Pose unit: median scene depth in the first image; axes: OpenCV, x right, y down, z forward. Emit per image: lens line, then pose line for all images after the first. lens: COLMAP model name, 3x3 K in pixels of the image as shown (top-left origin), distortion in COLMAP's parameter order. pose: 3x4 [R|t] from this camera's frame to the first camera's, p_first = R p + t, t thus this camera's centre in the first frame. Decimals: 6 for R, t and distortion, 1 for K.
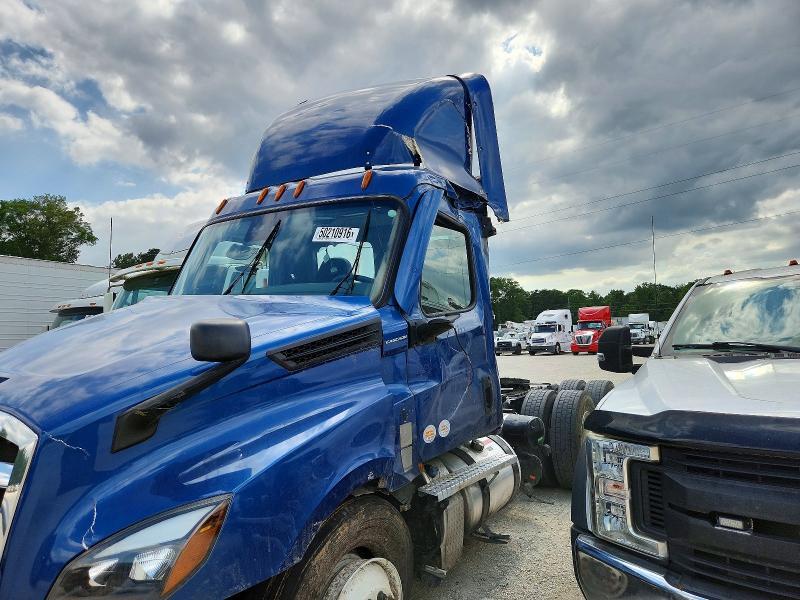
lens RADIAL K [[470.9, 0, 400.0], [0, 470.9, 300.0], [0, 0, 1]] dist [0.019042, -0.001952]
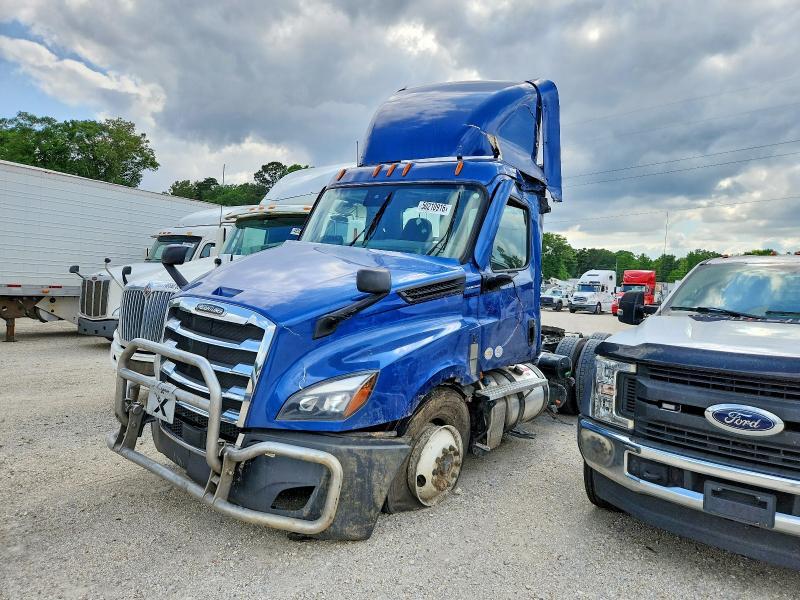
lens RADIAL K [[547.1, 0, 400.0], [0, 547.1, 300.0], [0, 0, 1]] dist [0.045632, 0.001122]
pose [[0.995708, 0.083744, -0.039399, -0.136552], [-0.078920, 0.990660, 0.111199, -0.038485], [0.048343, -0.107613, 0.993017, -0.580802]]
